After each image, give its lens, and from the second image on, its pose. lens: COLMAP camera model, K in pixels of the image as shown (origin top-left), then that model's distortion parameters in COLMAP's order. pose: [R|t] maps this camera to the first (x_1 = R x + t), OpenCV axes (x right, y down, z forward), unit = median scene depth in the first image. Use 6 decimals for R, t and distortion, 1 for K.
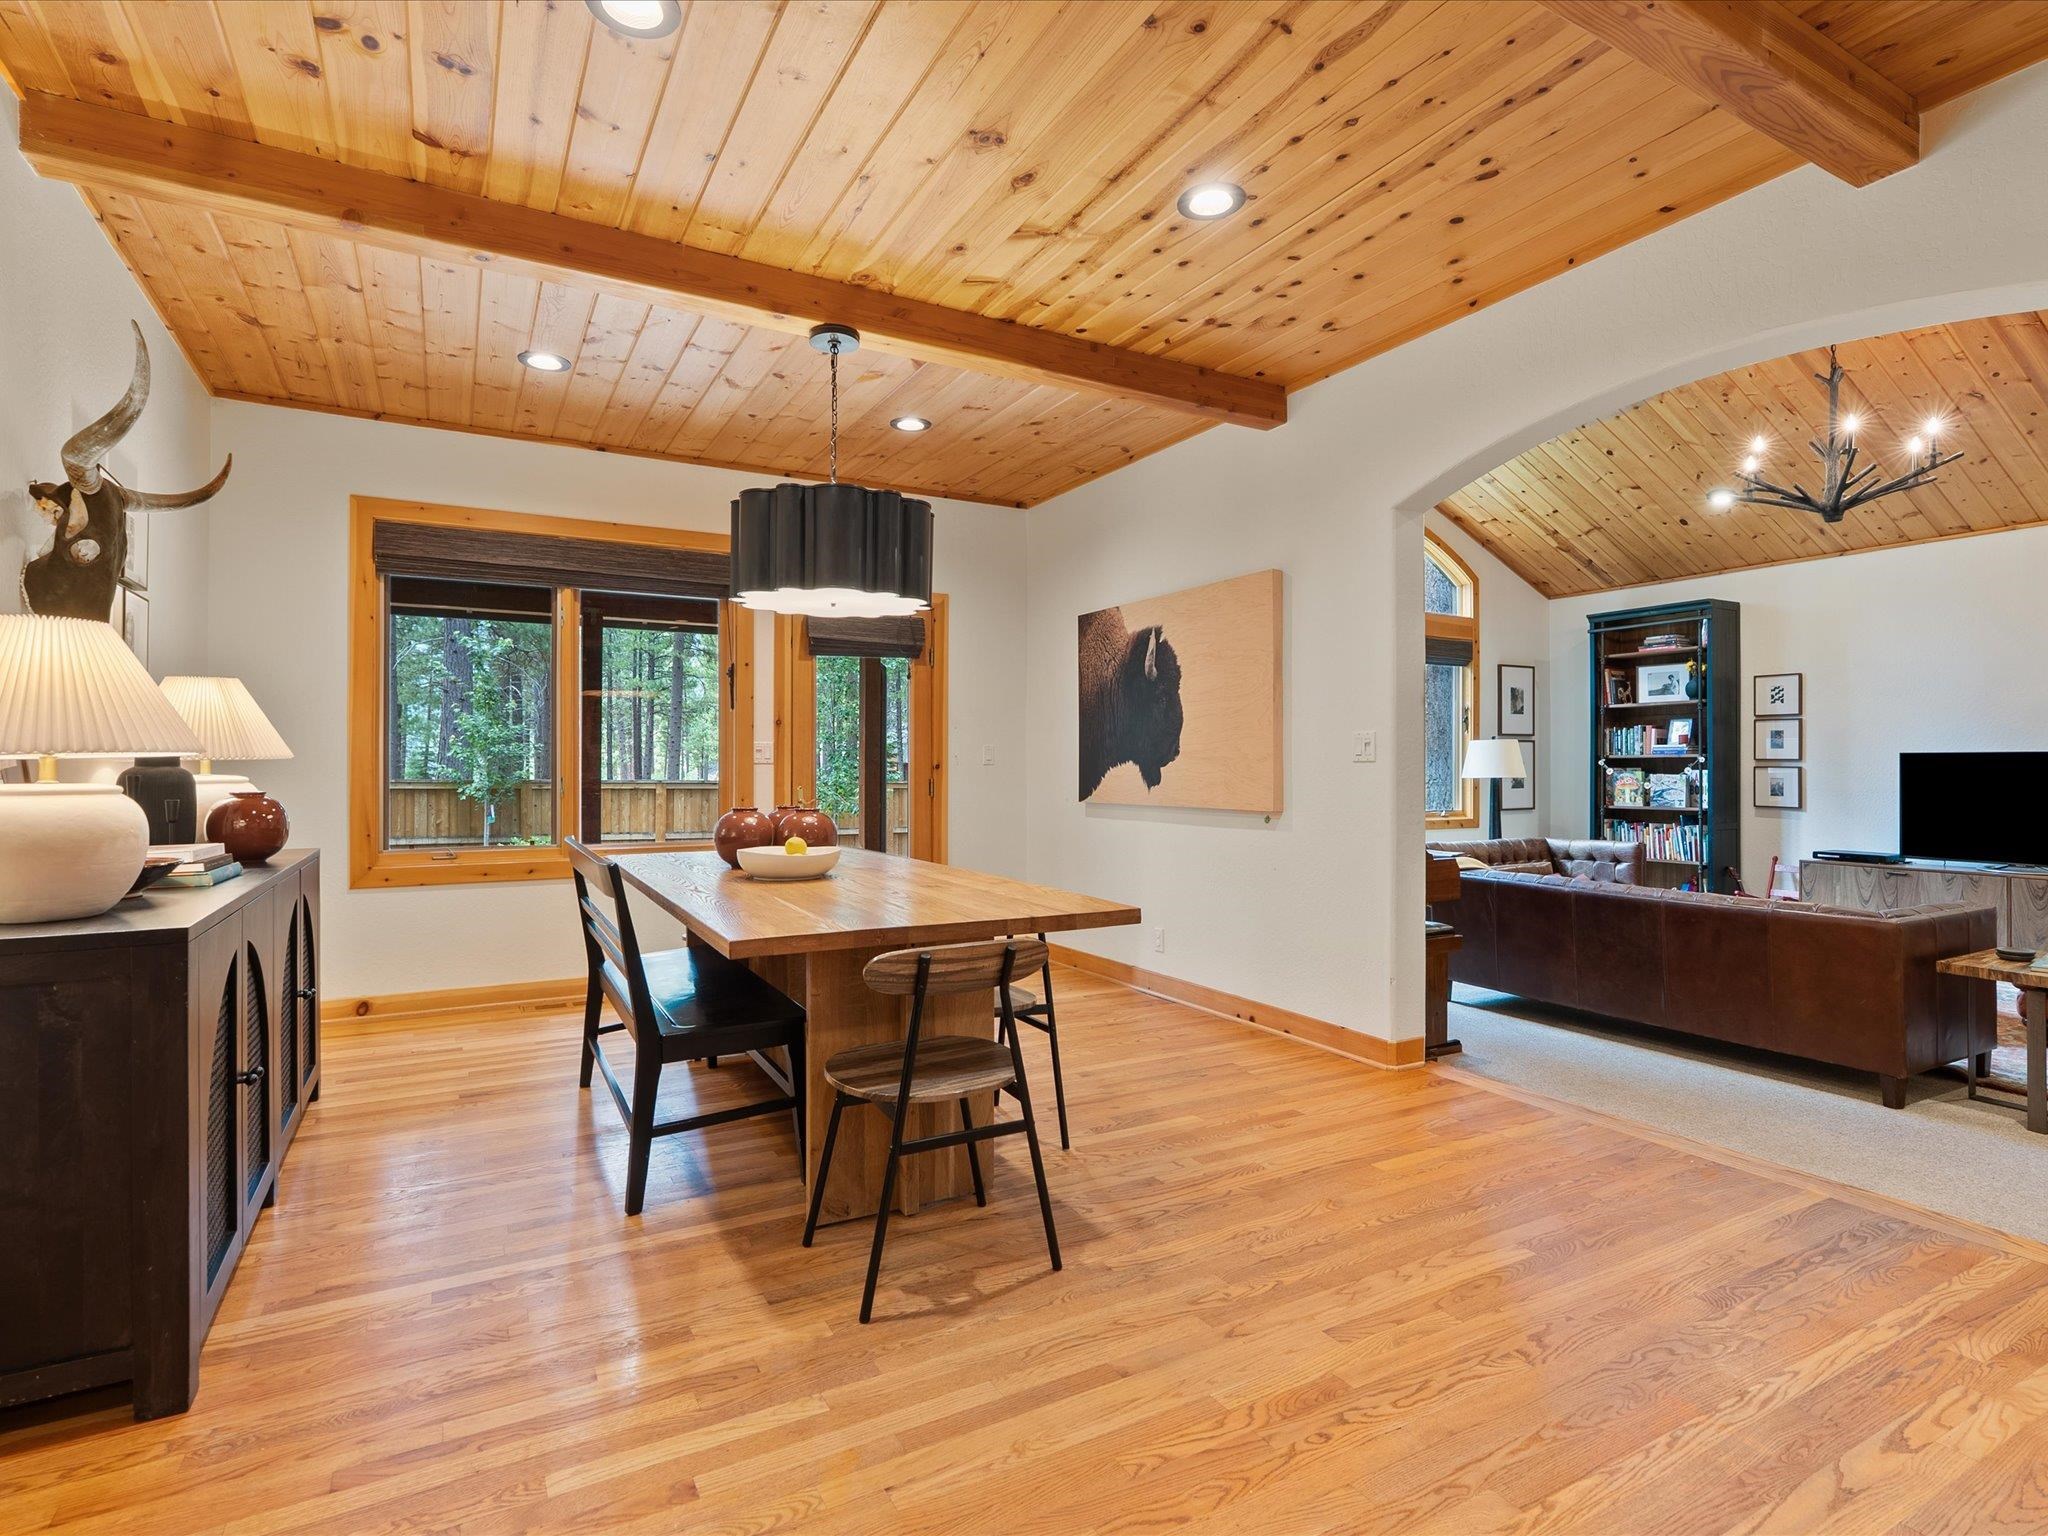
lens RADIAL K [[1043.0, 0, 1015.7], [0, 1043.0, 769.8], [0, 0, 1]] dist [-0.003584, 0.002359]
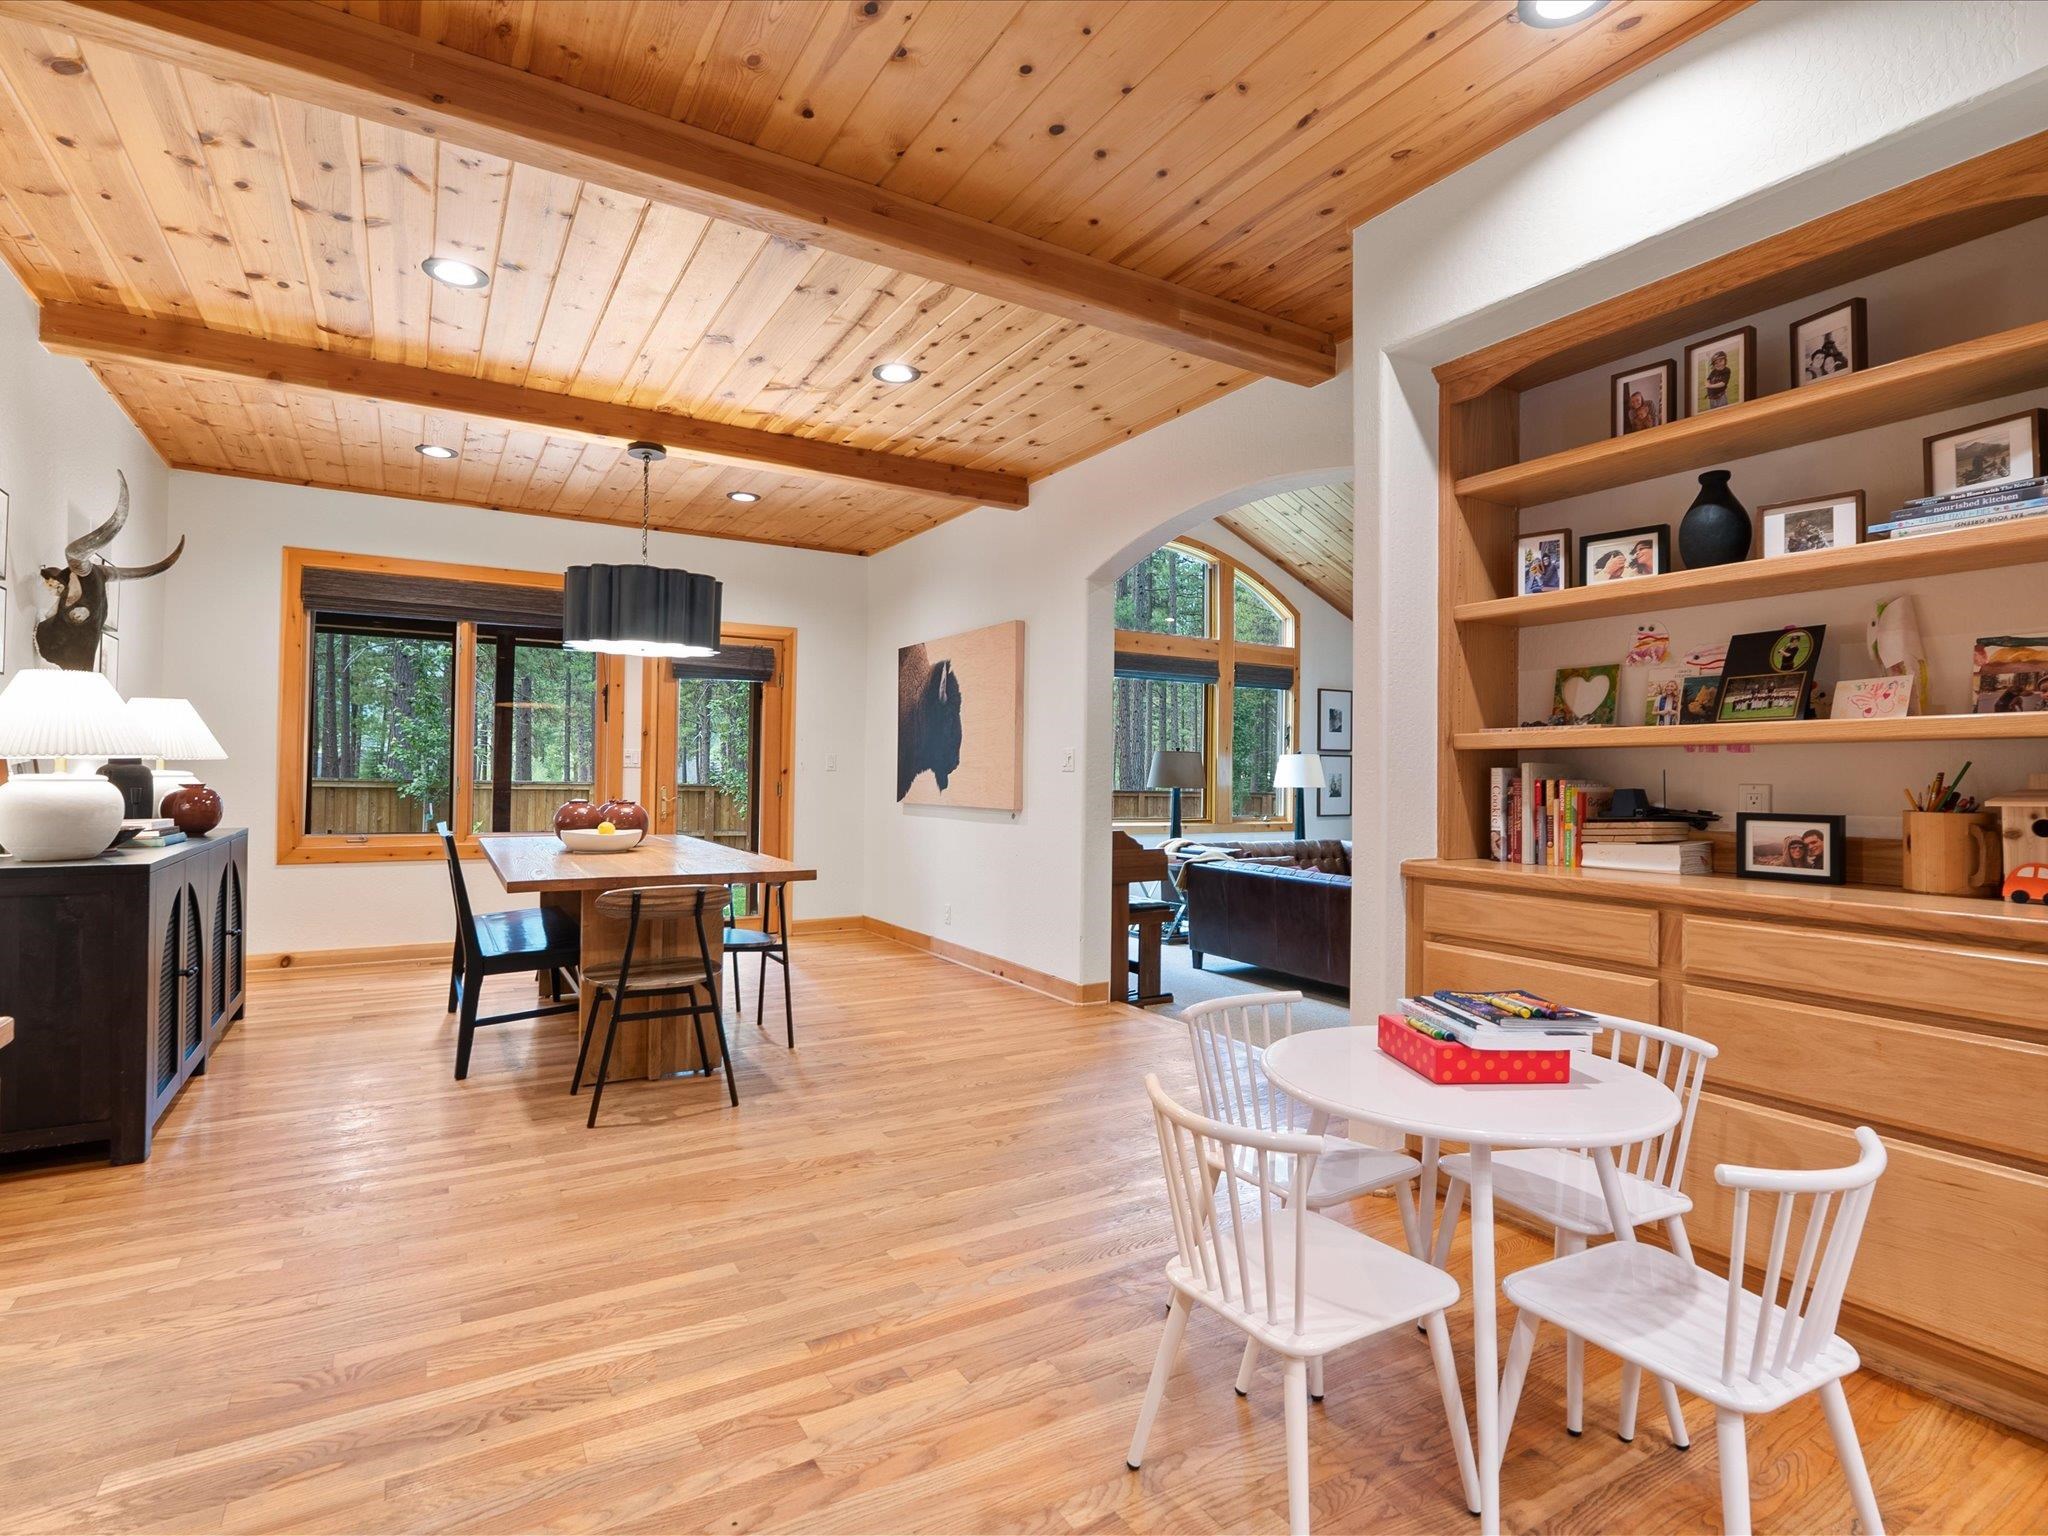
lens RADIAL K [[1039.5, 0, 1012.1], [0, 1039.5, 767.3], [0, 0, 1]] dist [-0.000037, 0.001321]
pose [[0.999529, 0.011947, 0.028262, 0.233097], [-0.011680, 0.999886, -0.009607, 0.000389], [-0.028374, 0.009272, 0.999554, -0.307047]]
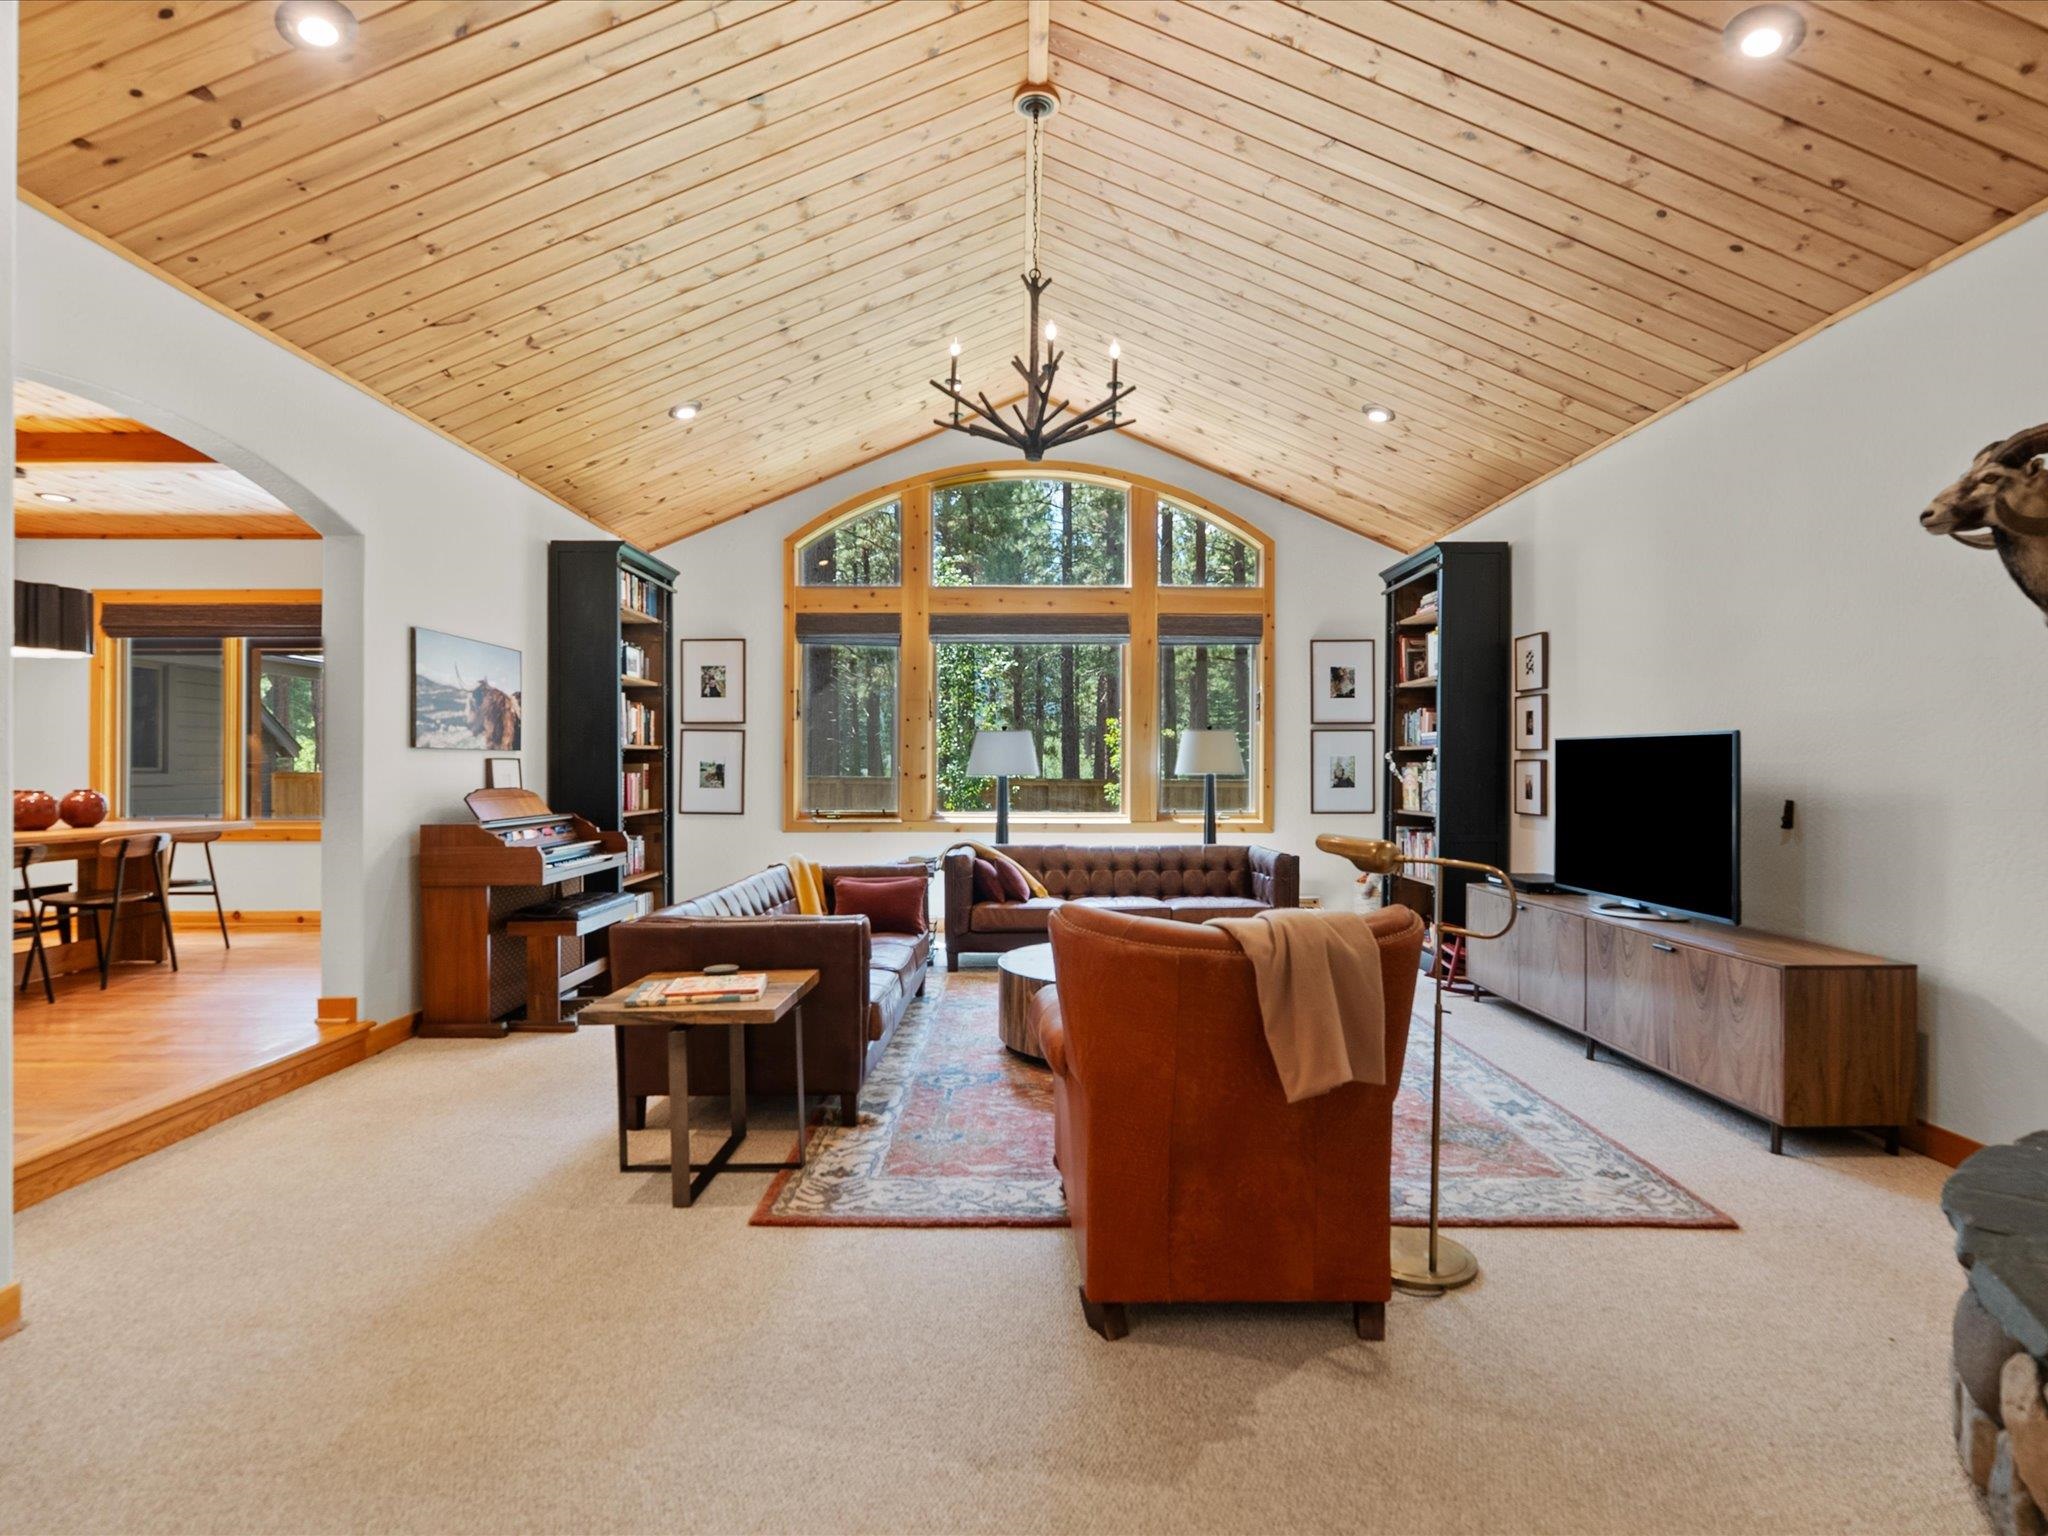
lens RADIAL K [[1043.0, 0, 1015.7], [0, 1043.0, 769.8], [0, 0, 1]] dist [-0.003584, 0.002359]
pose [[0.874183, 0.000247, -0.485597, 1.596365], [-0.000173, 1.000000, 0.000197, 0.008642], [0.485597, -0.000088, 0.874183, 0.362570]]
